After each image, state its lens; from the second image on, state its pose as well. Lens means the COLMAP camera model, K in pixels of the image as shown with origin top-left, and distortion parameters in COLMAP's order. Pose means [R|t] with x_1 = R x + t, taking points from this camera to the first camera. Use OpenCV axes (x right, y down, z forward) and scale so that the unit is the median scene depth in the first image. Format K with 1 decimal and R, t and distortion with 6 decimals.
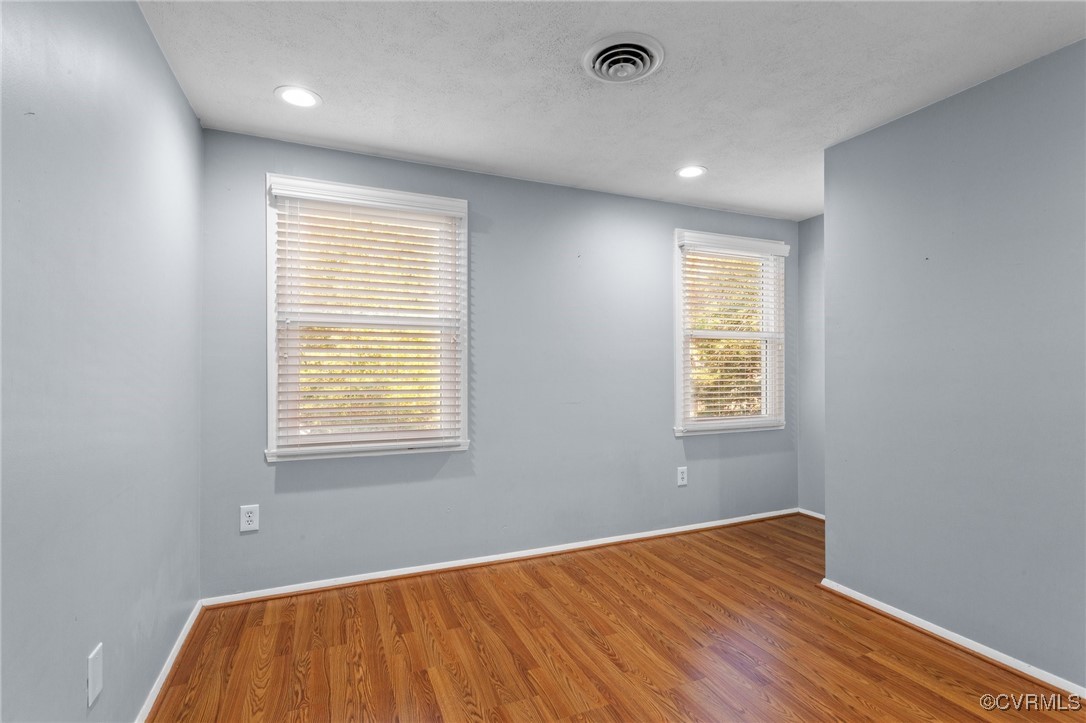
lens RADIAL K [[514.4, 0, 544.3], [0, 514.4, 365.4], [0, 0, 1]] dist [-0.004135, -0.000594]
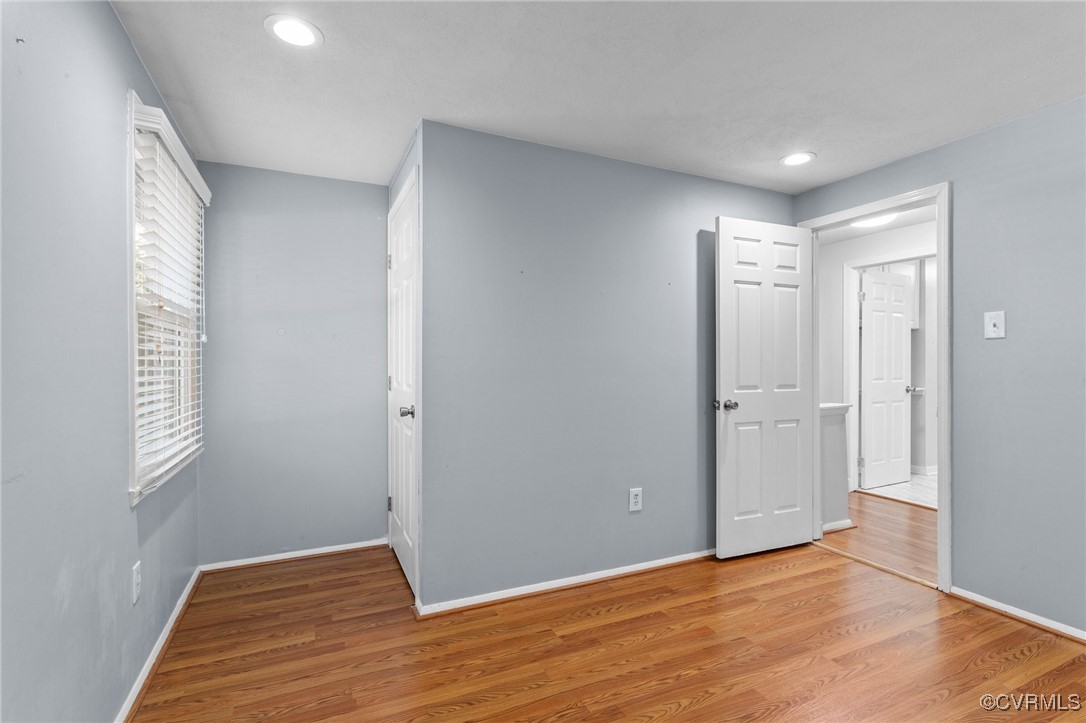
lens RADIAL K [[514.4, 0, 546.1], [0, 514.4, 356.9], [0, 0, 1]] dist [-0.004135, -0.000594]
pose [[-0.027927, 0.014901, 0.999499, -0.357564], [0.004059, 0.999882, -0.014793, 0.002675], [-0.999602, 0.003644, -0.027985, 0.848979]]
